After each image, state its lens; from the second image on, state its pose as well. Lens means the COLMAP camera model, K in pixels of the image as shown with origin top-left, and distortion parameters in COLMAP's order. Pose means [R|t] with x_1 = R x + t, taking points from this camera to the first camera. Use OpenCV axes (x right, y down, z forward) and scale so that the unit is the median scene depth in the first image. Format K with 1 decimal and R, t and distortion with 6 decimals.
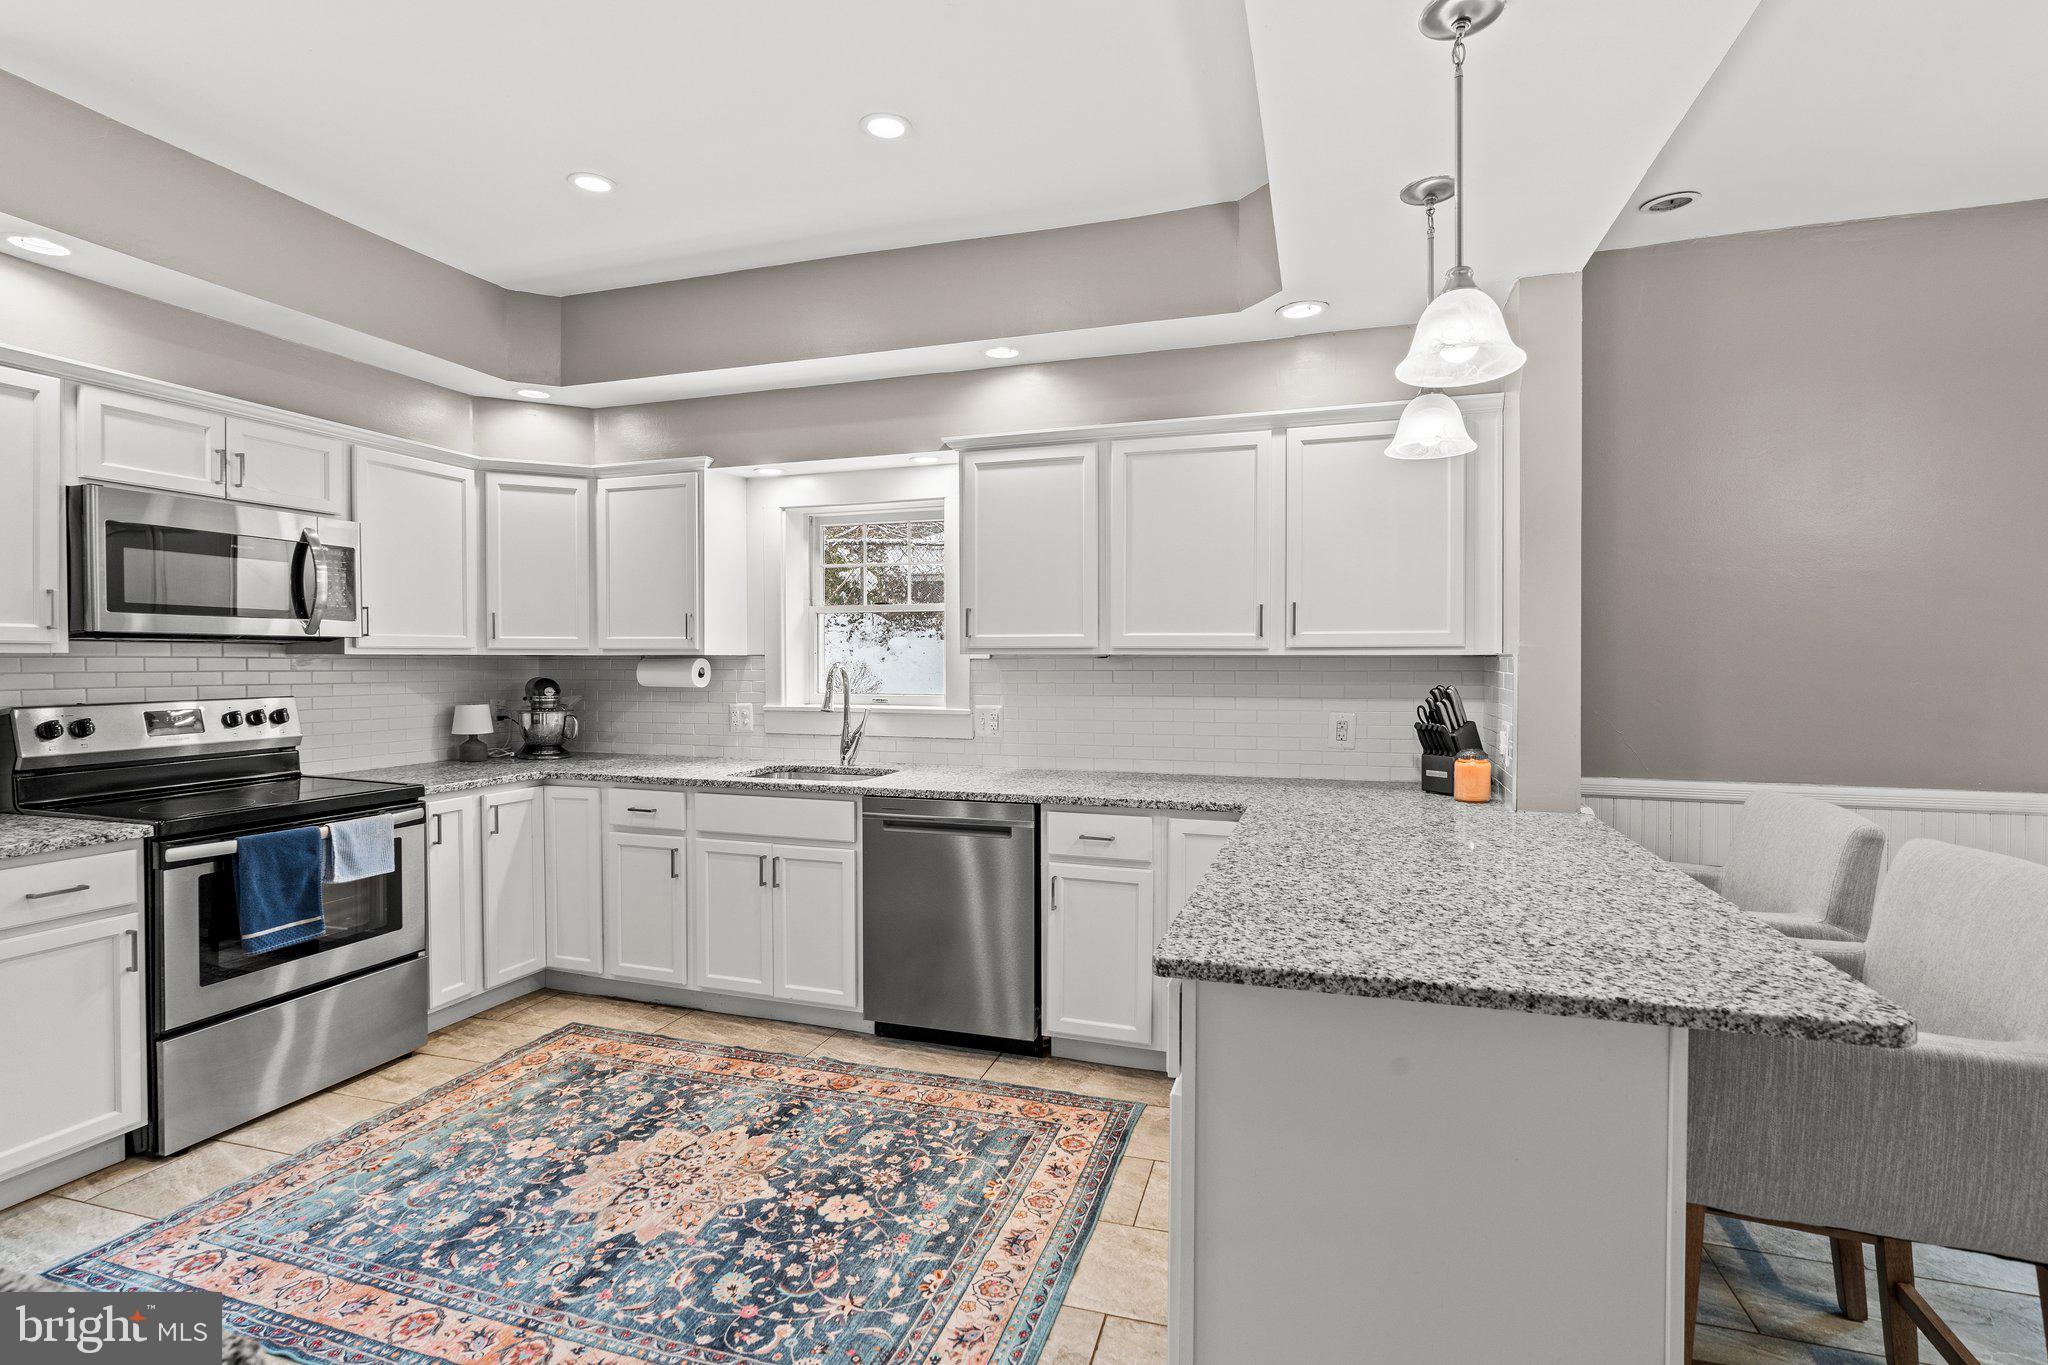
lens RADIAL K [[951.6, 0, 1020.1], [0, 951.6, 671.2], [0, 0, 1]] dist [-0.000975, 0.001949]
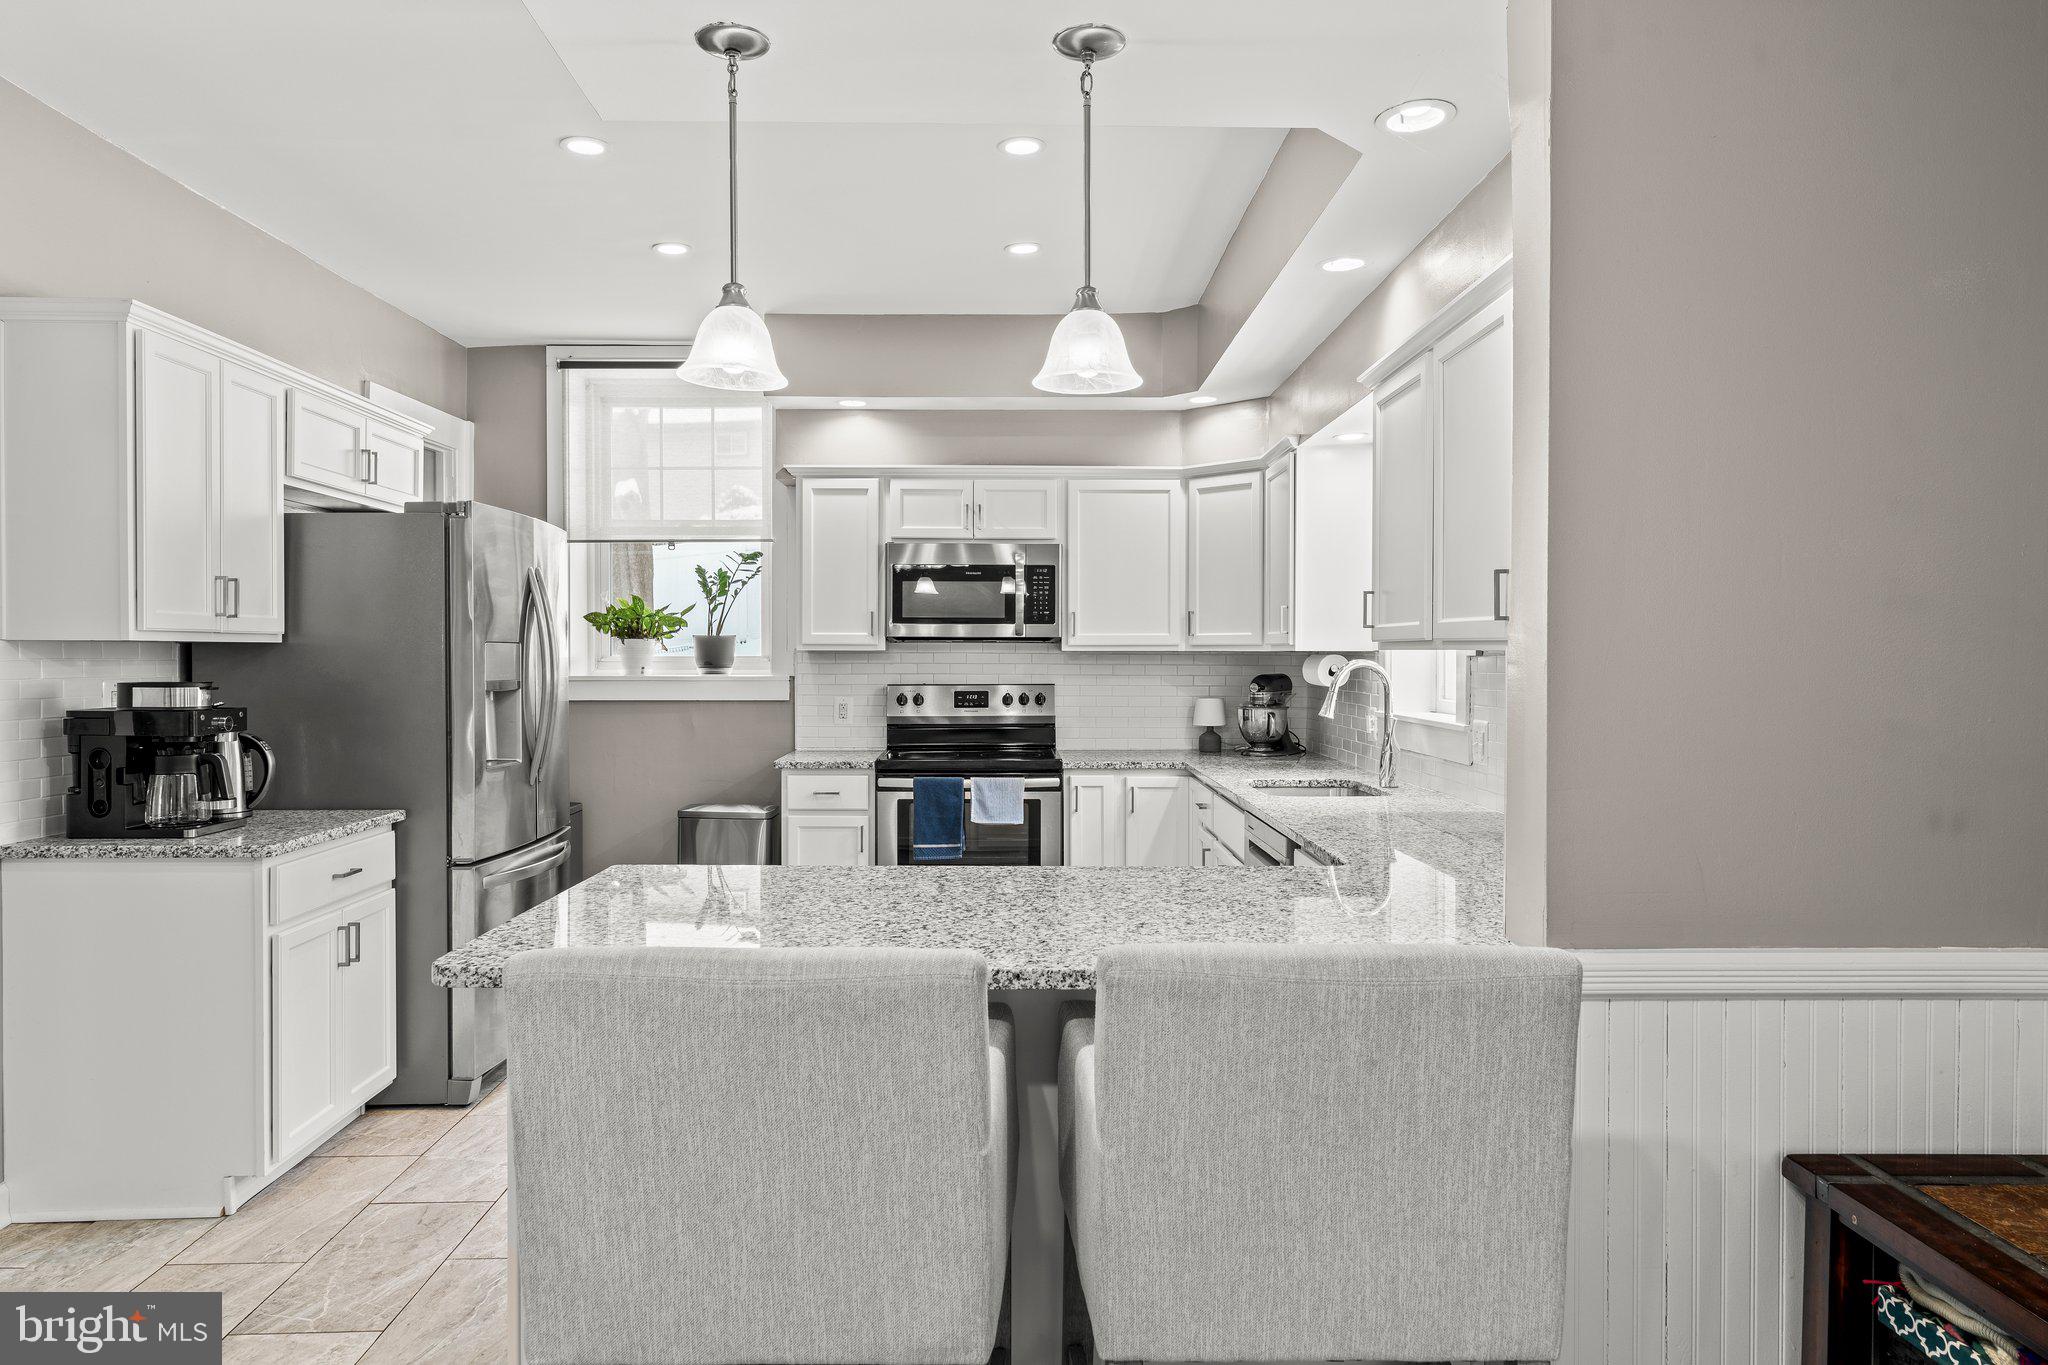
lens RADIAL K [[1358.5, 0, 1027.6], [0, 1358.5, 674.1], [0, 0, 1]] dist [0.003902, 0.000490]
pose [[0.320665, 0.011813, -0.947119, 1.011444], [-0.014236, 0.999869, 0.007651, -0.000486], [0.947086, 0.011030, 0.320792, 0.421104]]
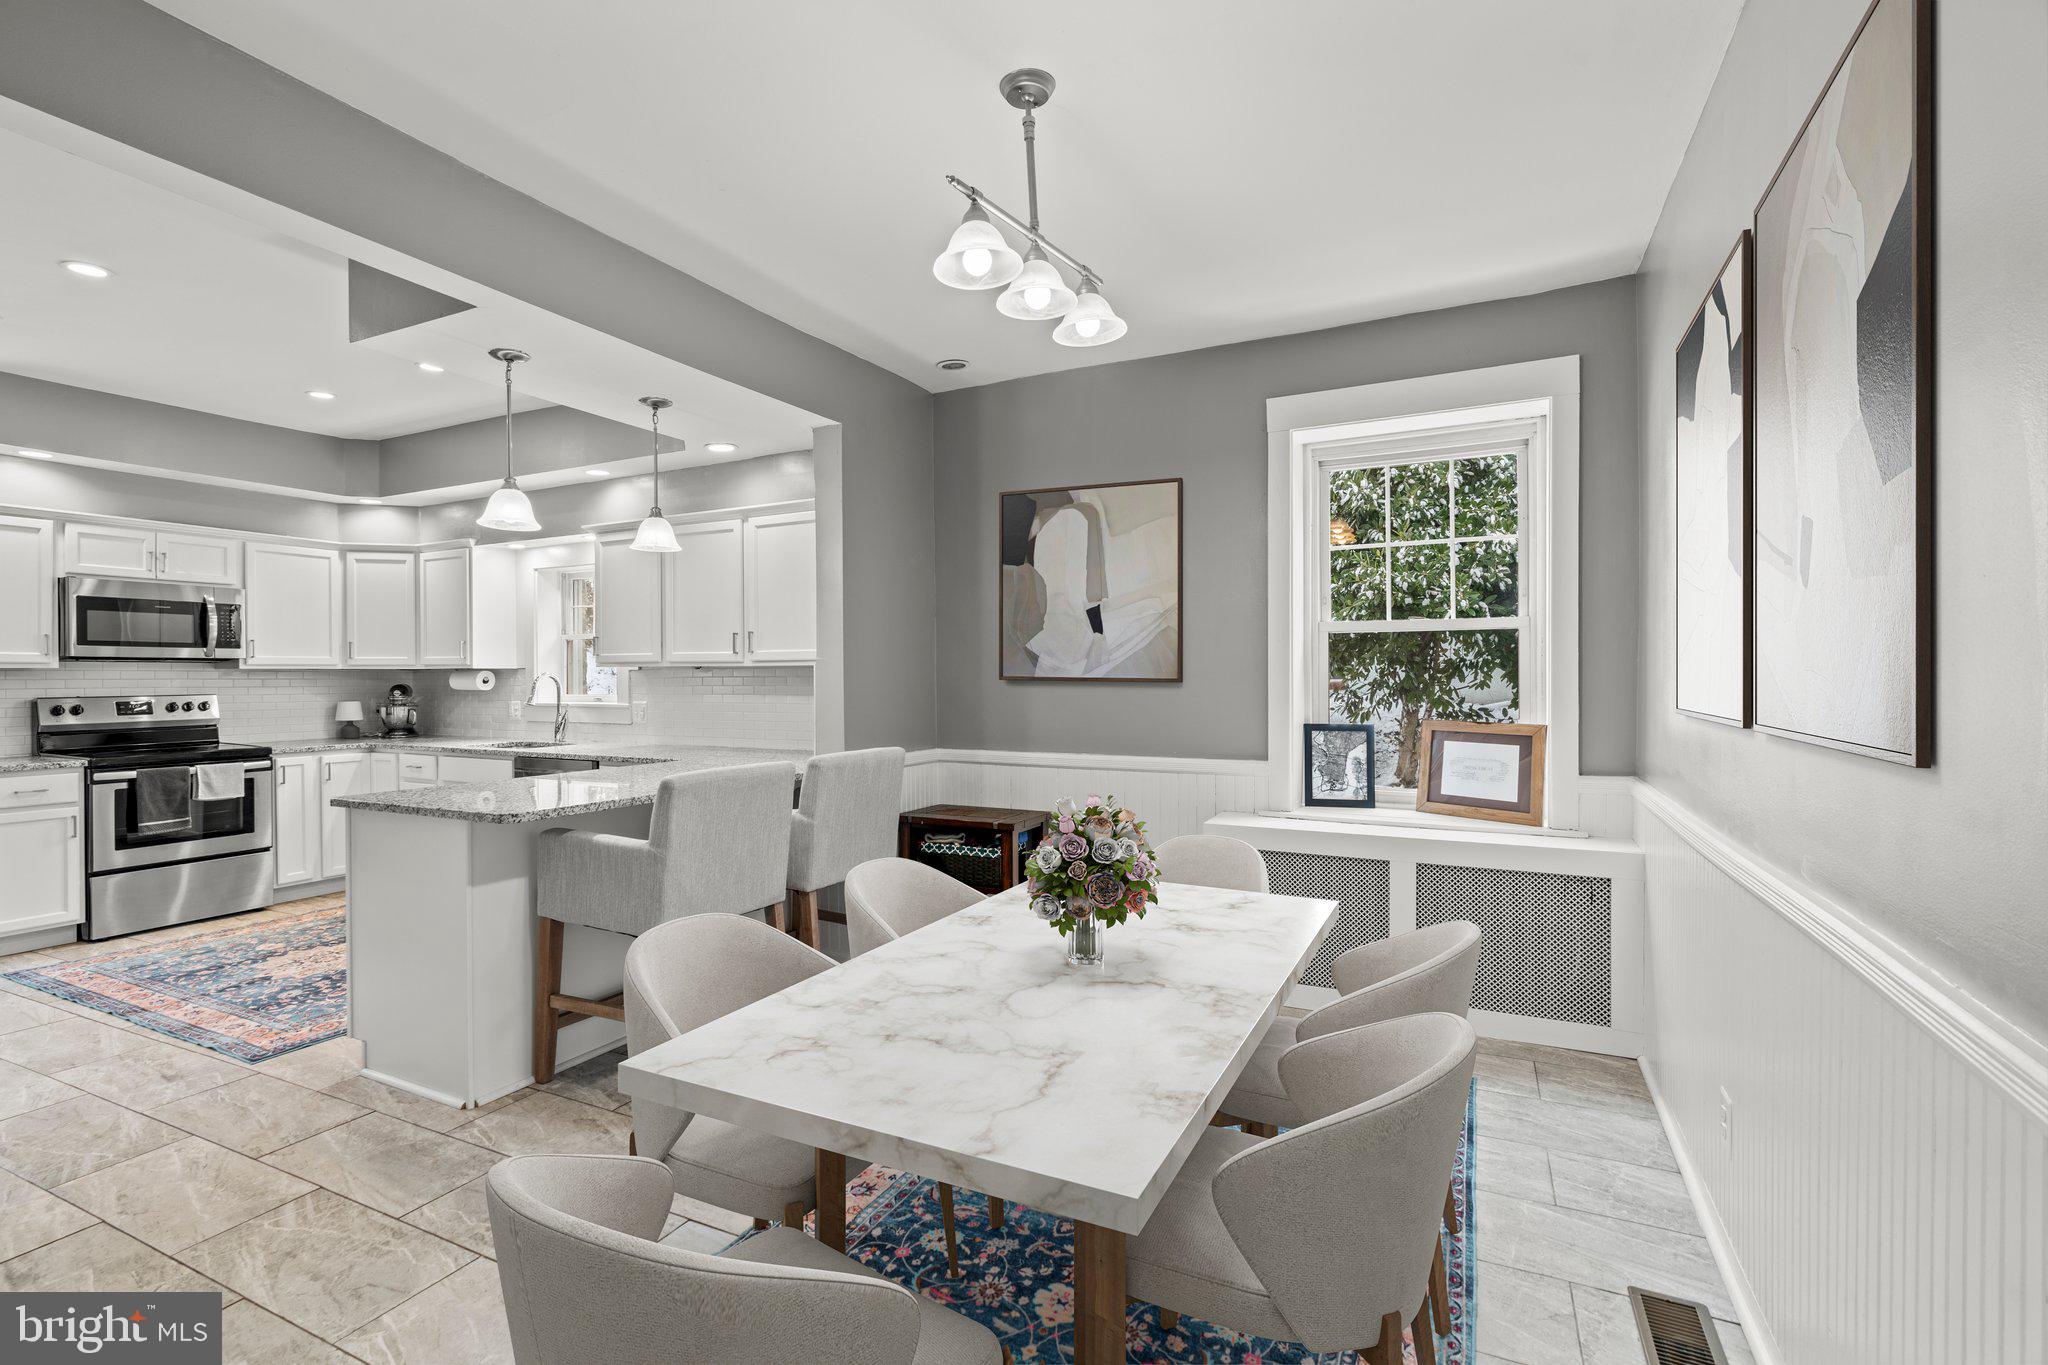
lens RADIAL K [[951.6, 0, 1024.5], [0, 951.6, 677.8], [0, 0, 1]] dist [-0.000975, 0.001949]
pose [[0.986916, -0.003197, -0.161203, 0.963000], [0.001757, 0.999957, -0.009072, 0.016387], [0.161225, 0.008670, 0.986880, -0.437614]]
